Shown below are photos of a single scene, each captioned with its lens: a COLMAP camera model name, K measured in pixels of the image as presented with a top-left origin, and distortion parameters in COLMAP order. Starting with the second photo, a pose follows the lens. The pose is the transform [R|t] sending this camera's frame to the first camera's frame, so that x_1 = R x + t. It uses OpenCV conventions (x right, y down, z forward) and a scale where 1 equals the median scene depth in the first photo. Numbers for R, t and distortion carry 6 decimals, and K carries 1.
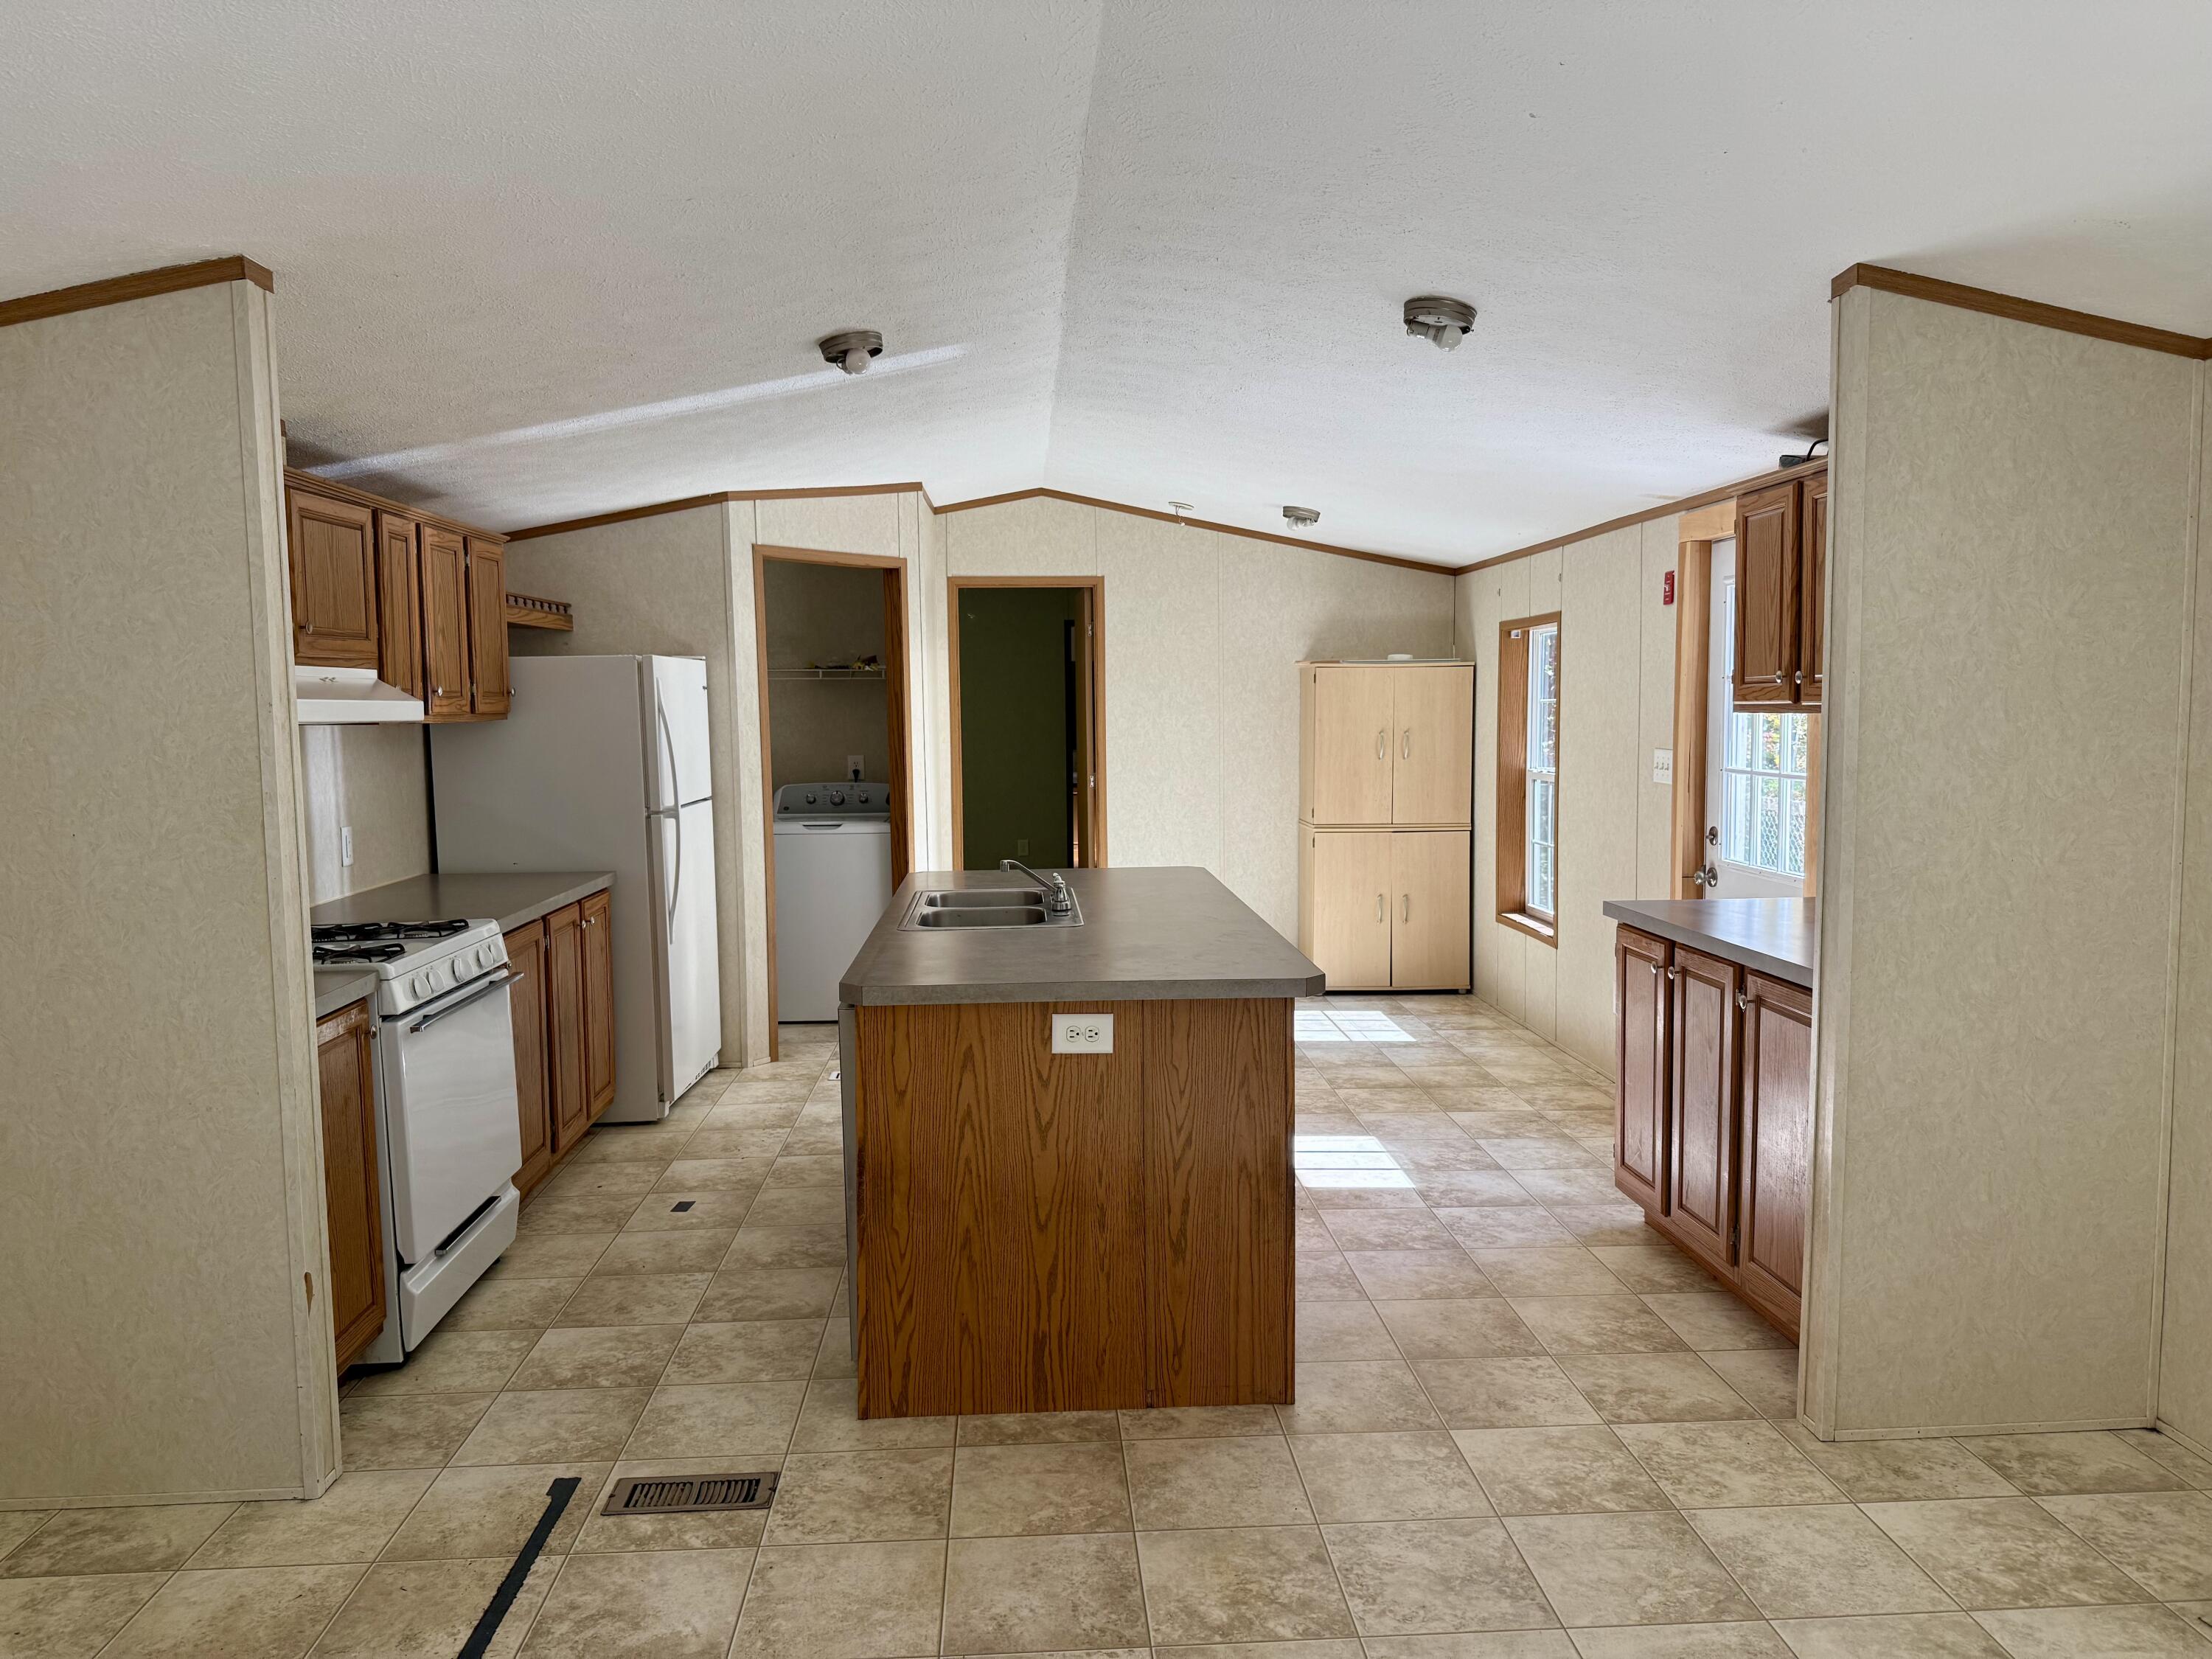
lens RADIAL K [[1558.9, 0, 1155.6], [0, 1558.9, 838.8], [0, 0, 1]] dist [0.137256, -0.110321]
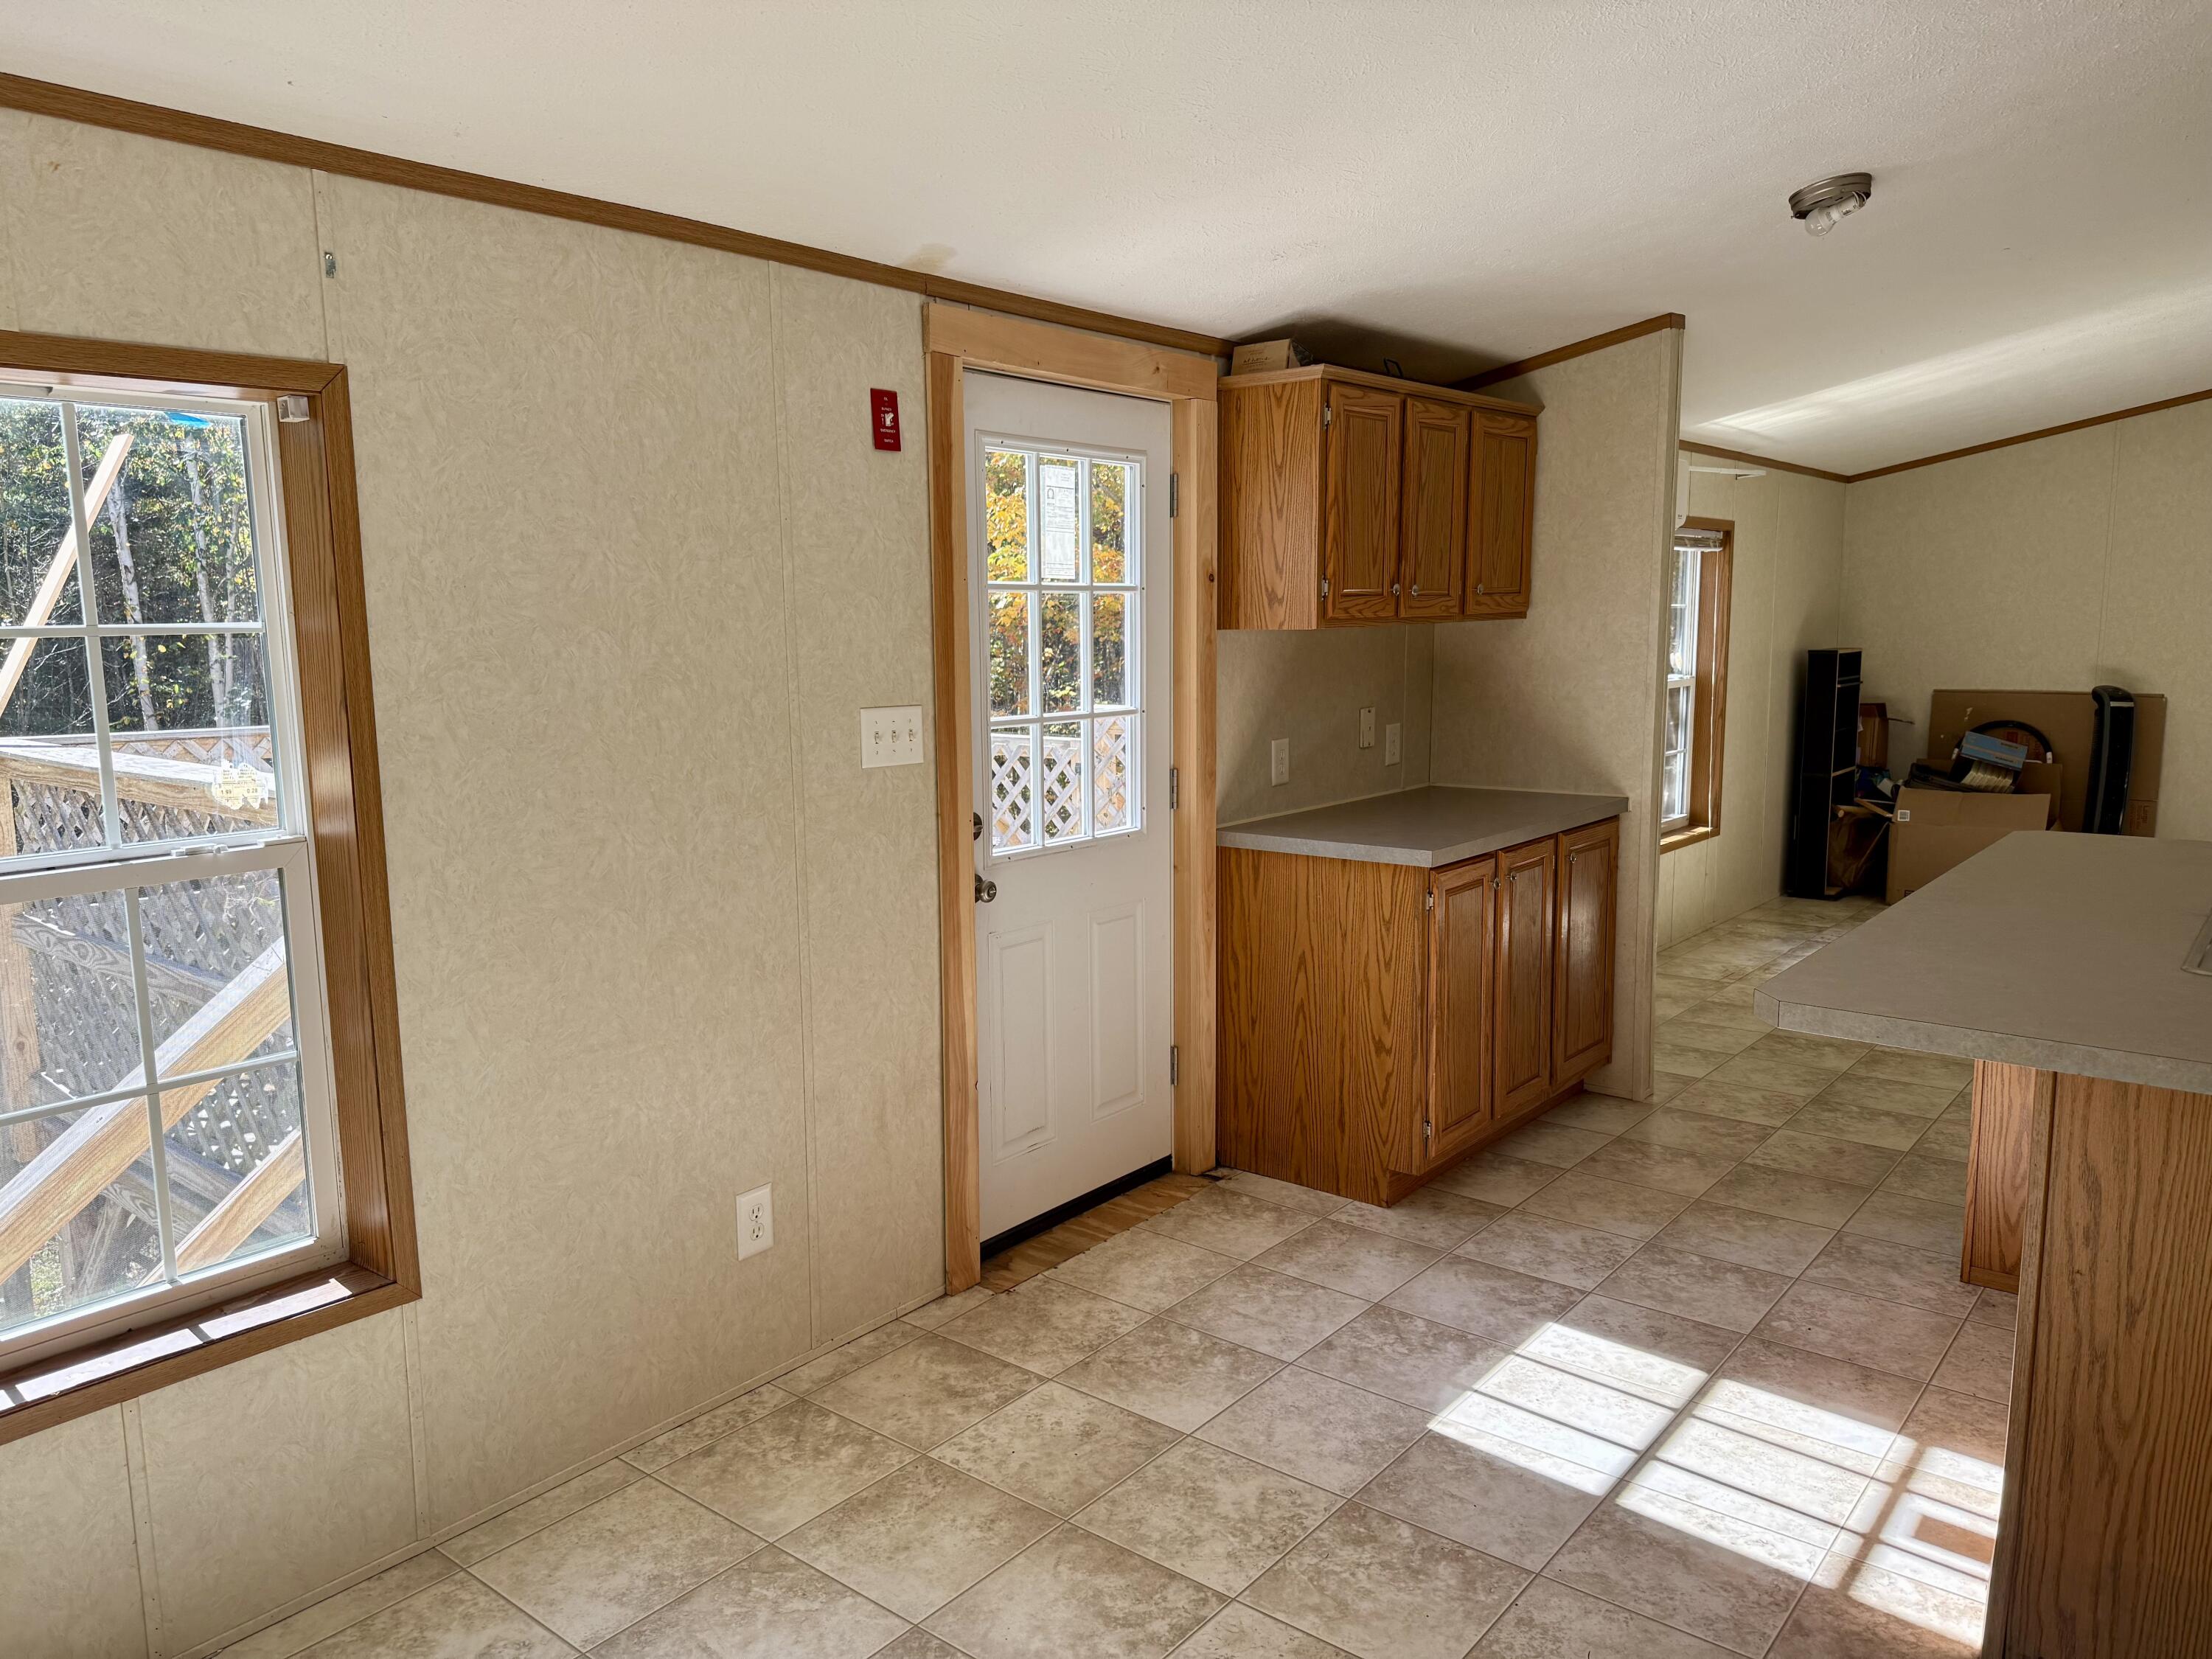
lens RADIAL K [[1516.8, 0, 1099.1], [0, 1516.8, 847.0], [0, 0, 1]] dist [0.076305, -0.100789]
pose [[-0.711033, -0.099695, 0.696055, -0.181583], [0.069160, 0.975183, 0.210322, -0.176736], [-0.699749, 0.197685, -0.686493, 1.958247]]
